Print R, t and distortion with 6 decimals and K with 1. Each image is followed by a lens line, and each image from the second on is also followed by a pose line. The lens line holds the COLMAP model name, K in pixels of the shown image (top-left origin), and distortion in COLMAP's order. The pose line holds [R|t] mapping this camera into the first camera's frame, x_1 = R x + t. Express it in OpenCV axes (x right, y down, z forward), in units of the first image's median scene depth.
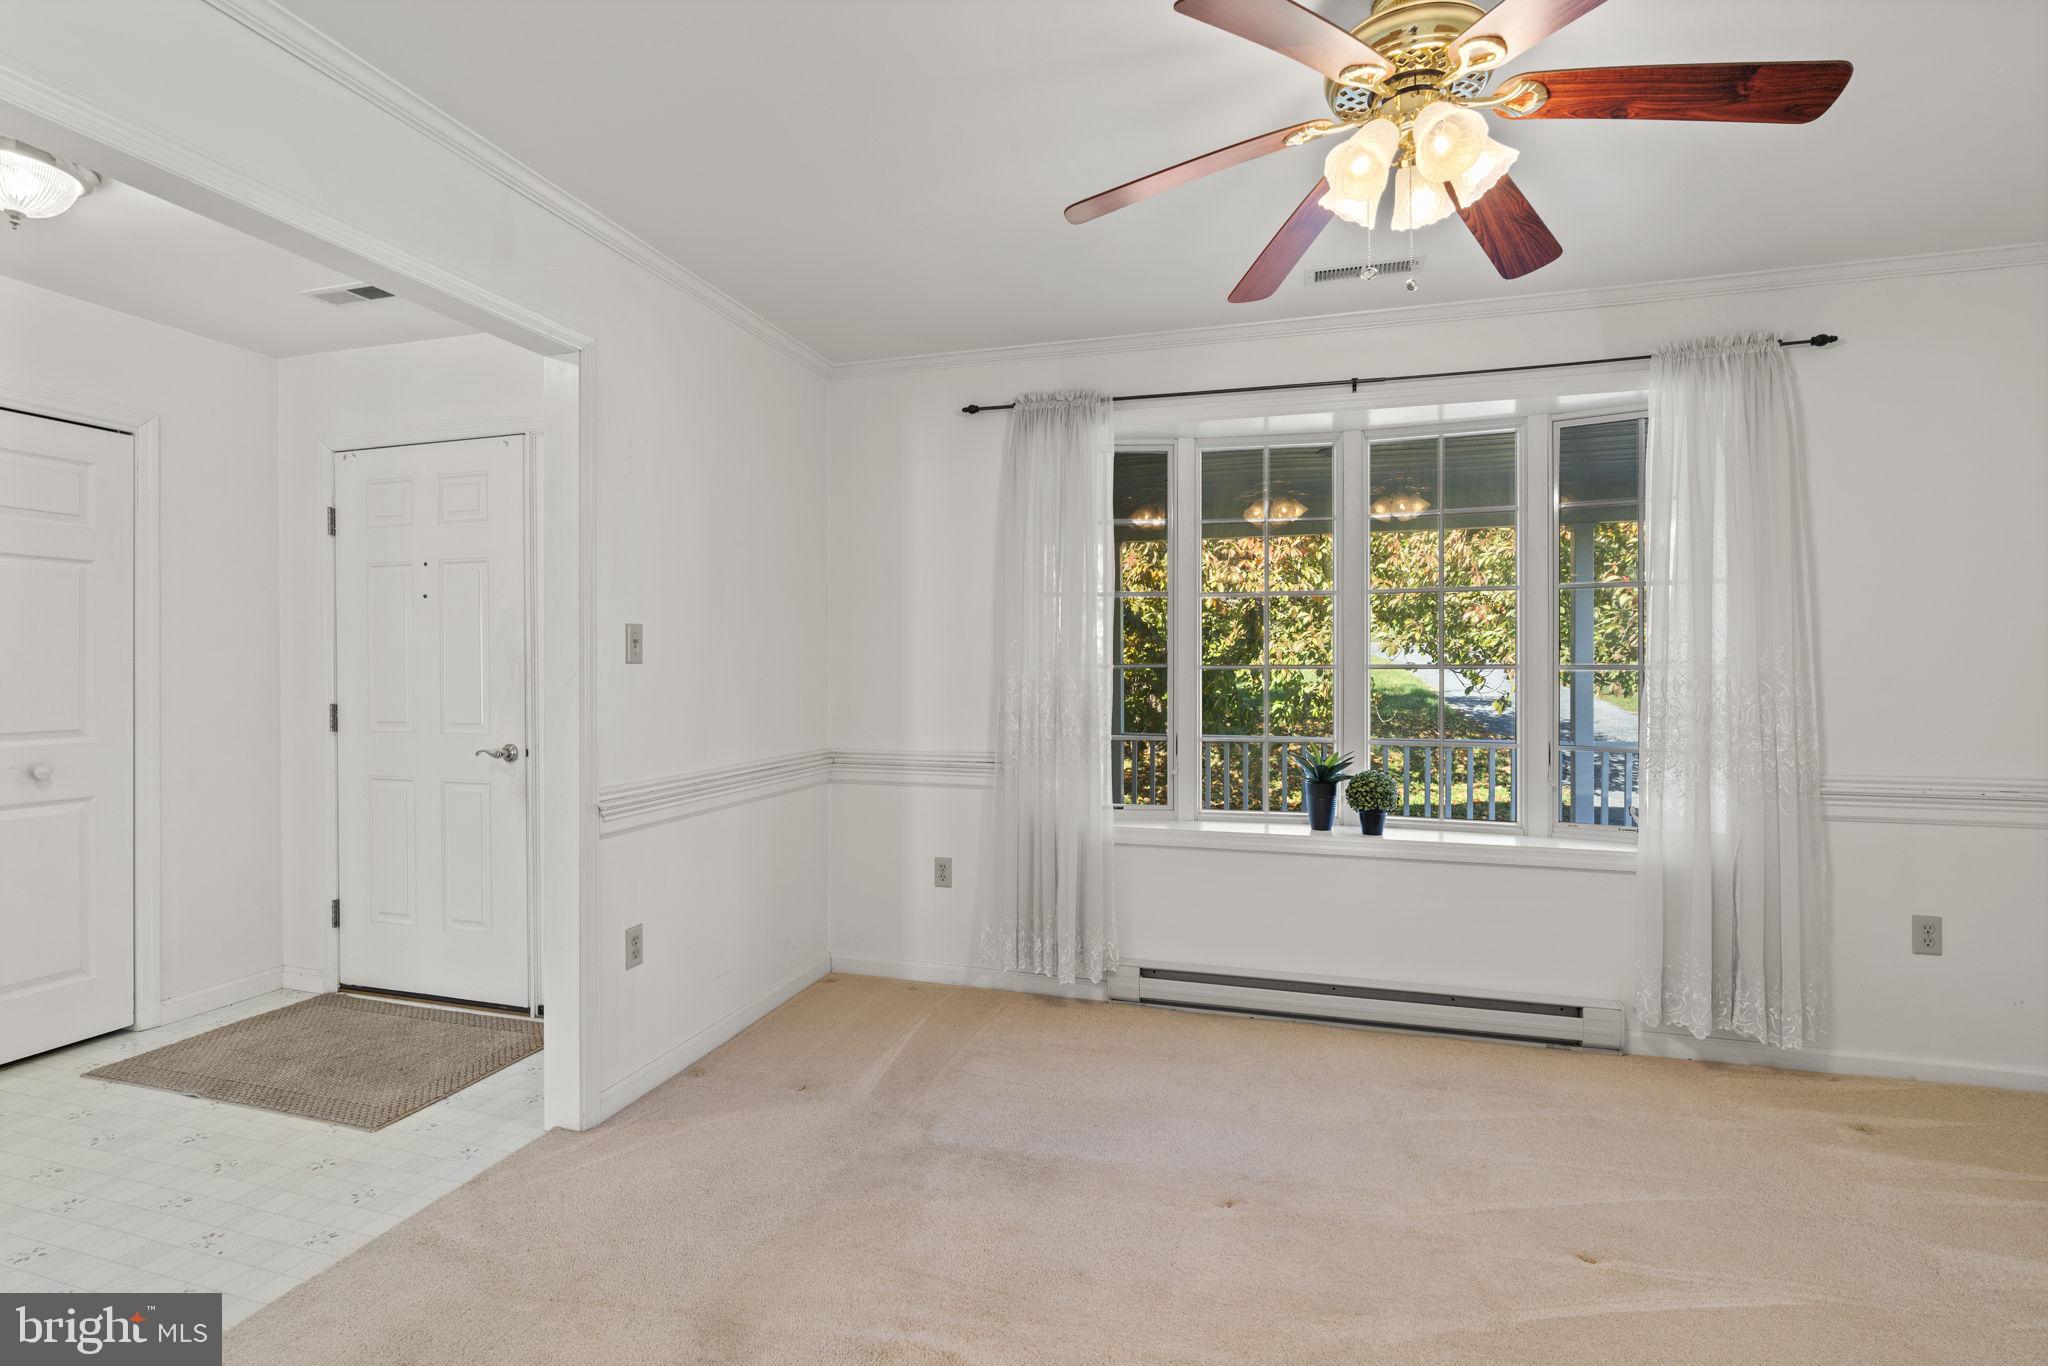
lens RADIAL K [[963.8, 0, 1016.7], [0, 963.8, 668.7], [0, 0, 1]] dist [-0.004793, -0.000359]
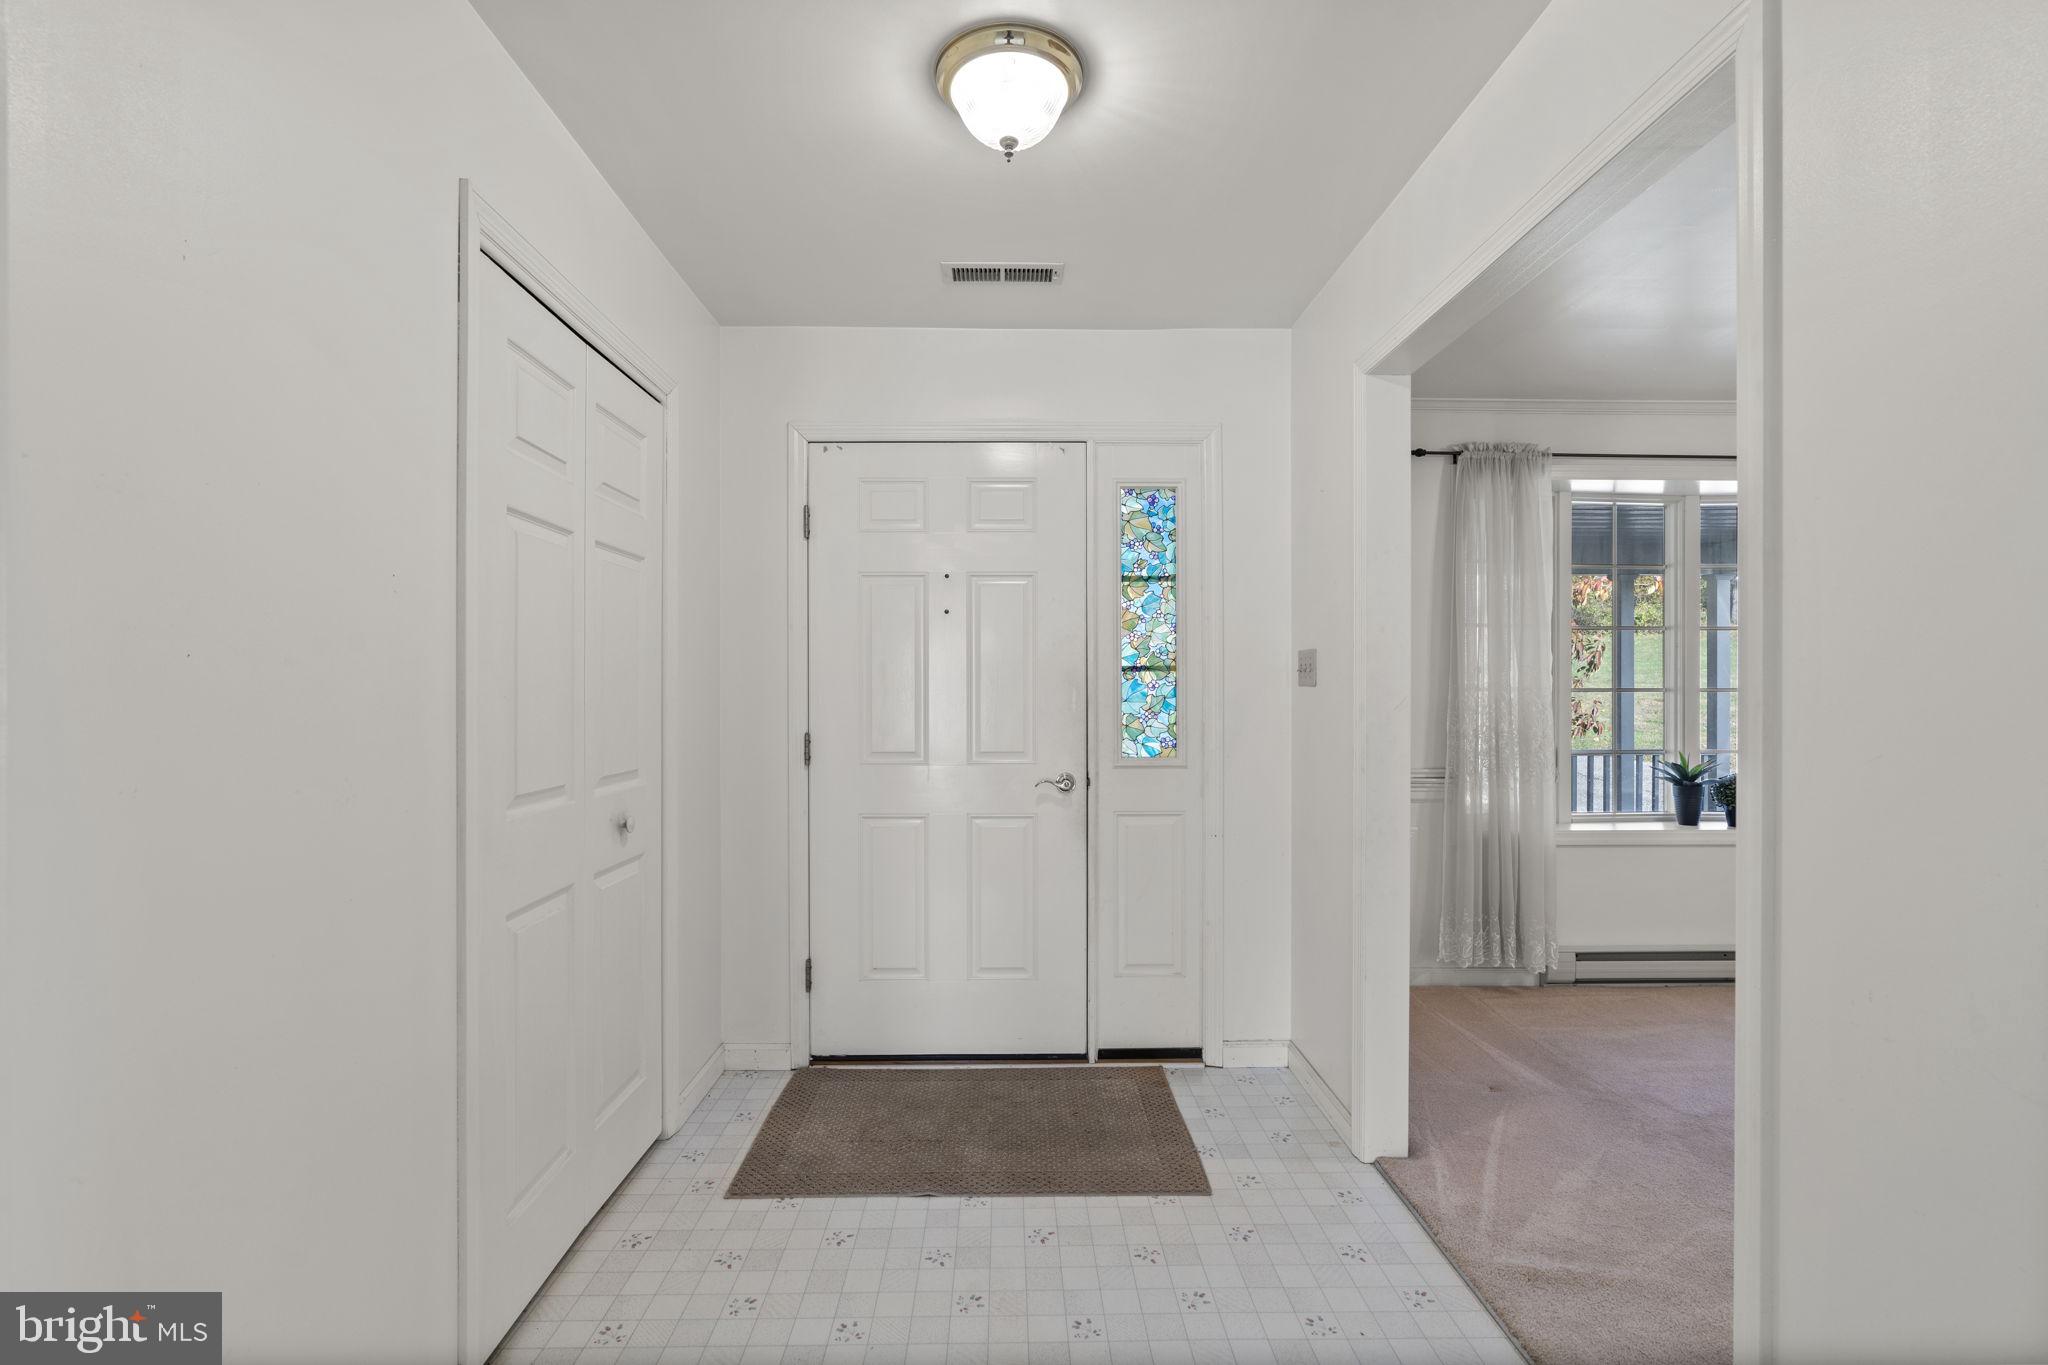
lens RADIAL K [[919.7, 0, 1011.3], [0, 919.7, 689.8], [0, 0, 1]] dist [-0.020443, 0.006312]
pose [[0.953219, -0.000124, 0.302280, -0.834693], [0.002186, 0.999977, -0.006483, 0.003662], [-0.302272, 0.006841, 0.953197, 0.166419]]
